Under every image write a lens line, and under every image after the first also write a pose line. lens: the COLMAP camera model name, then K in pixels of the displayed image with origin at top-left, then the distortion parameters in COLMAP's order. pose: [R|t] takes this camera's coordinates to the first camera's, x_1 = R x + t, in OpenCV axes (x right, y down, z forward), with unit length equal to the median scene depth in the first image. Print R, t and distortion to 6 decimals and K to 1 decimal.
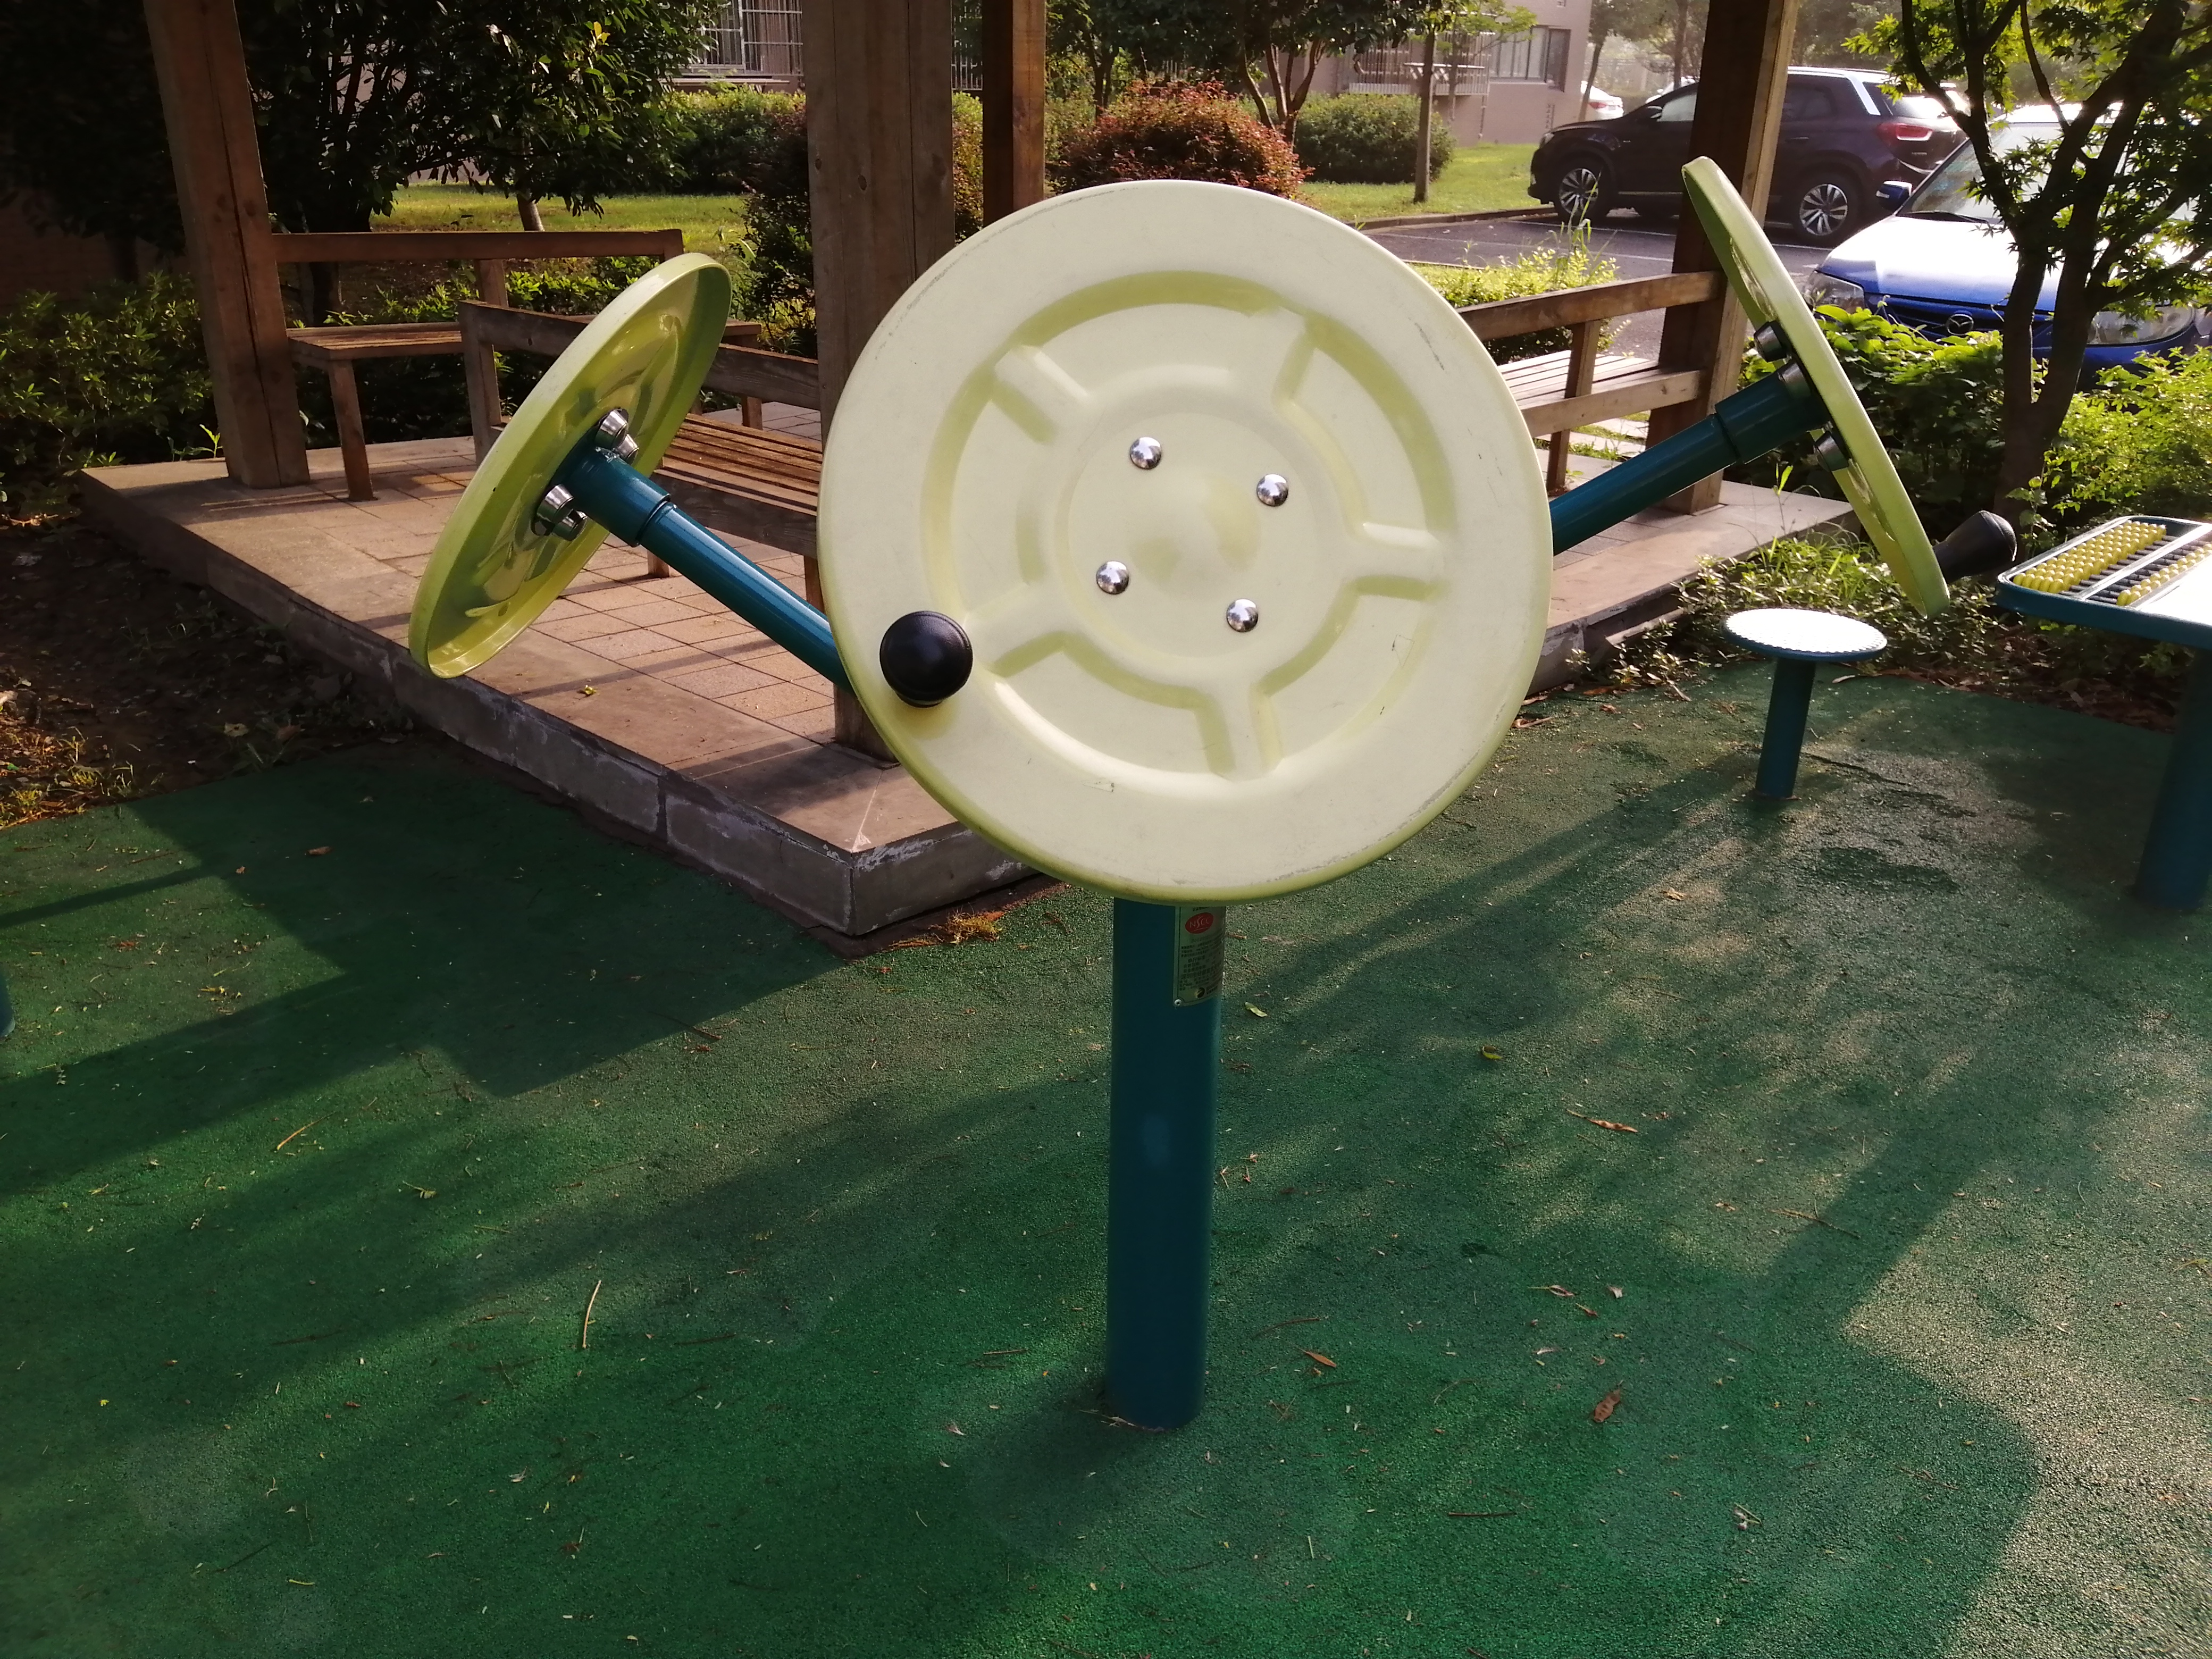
lens RADIAL K [[1778.1, 0, 1106.0], [0, 1778.1, 829.5], [0, 0, 1]] dist [-0.003422, -0.011148]
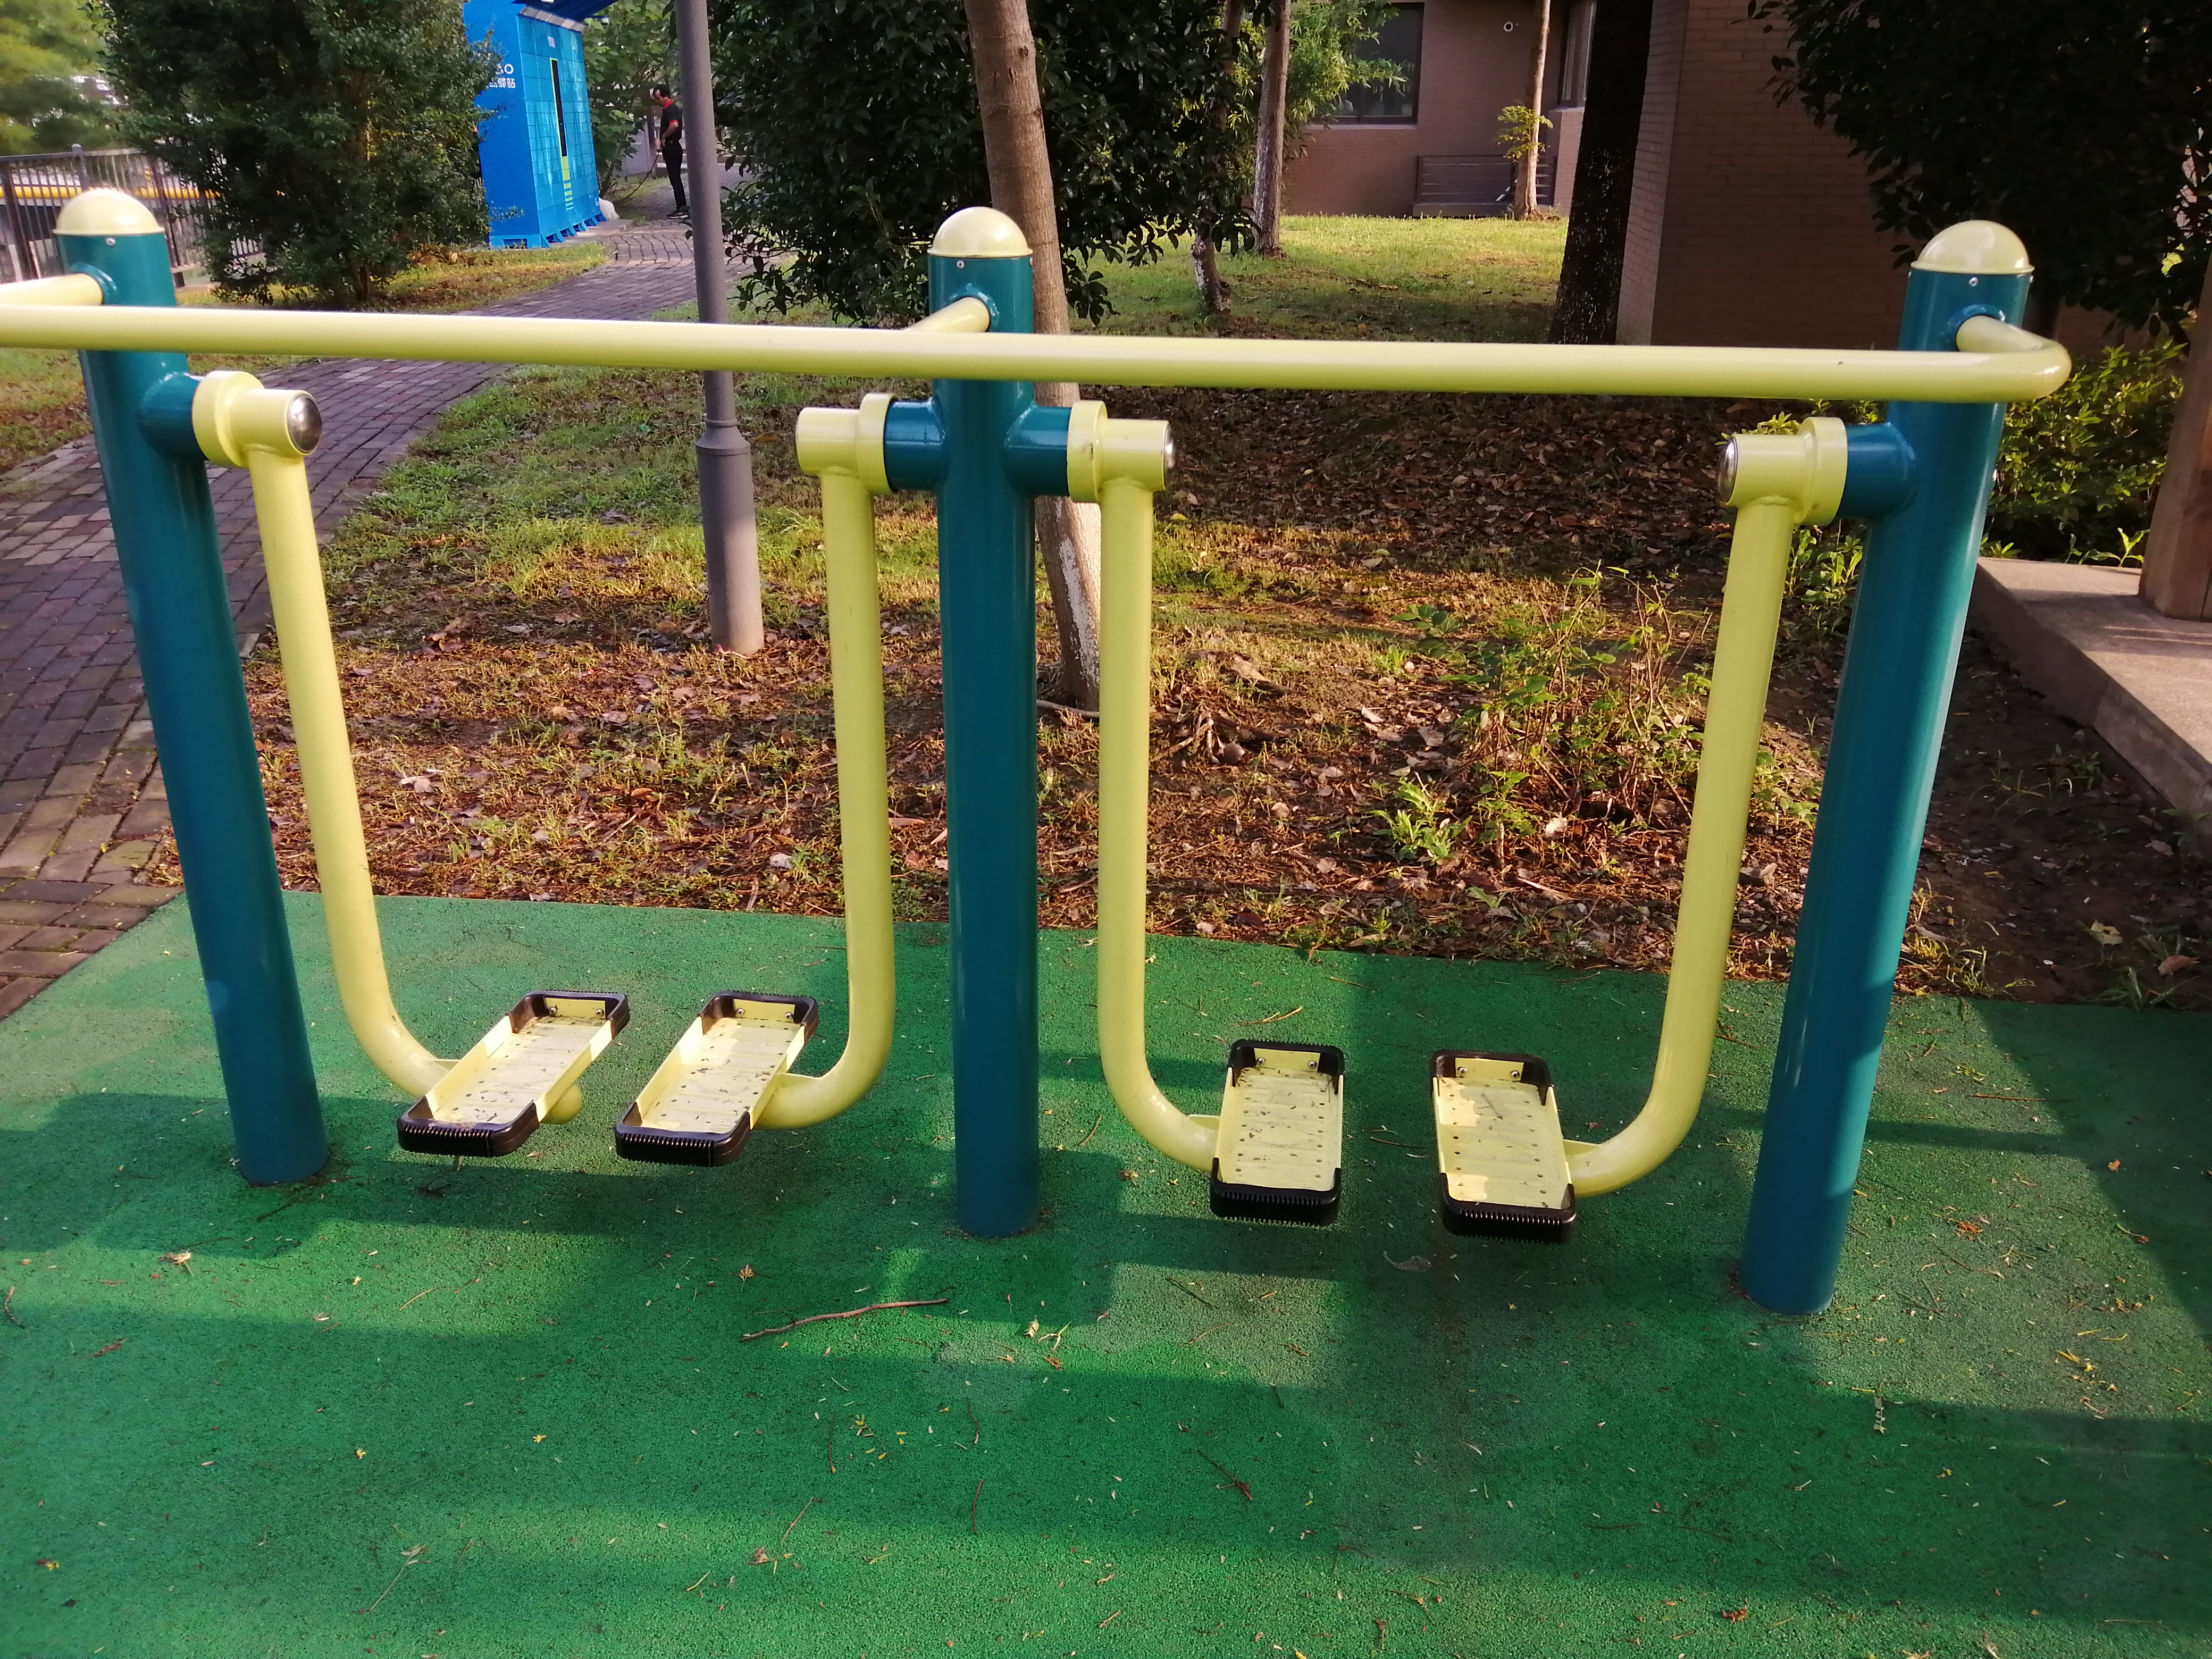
lens RADIAL K [[1778.1, 0, 1106.0], [0, 1778.1, 829.5], [0, 0, 1]] dist [-0.003422, -0.011148]
pose [[0.612053, 0.288594, -0.736278, -0.179680], [-0.305624, 0.945016, 0.116353, -0.052966], [0.729373, 0.153810, 0.666601, 0.120660]]
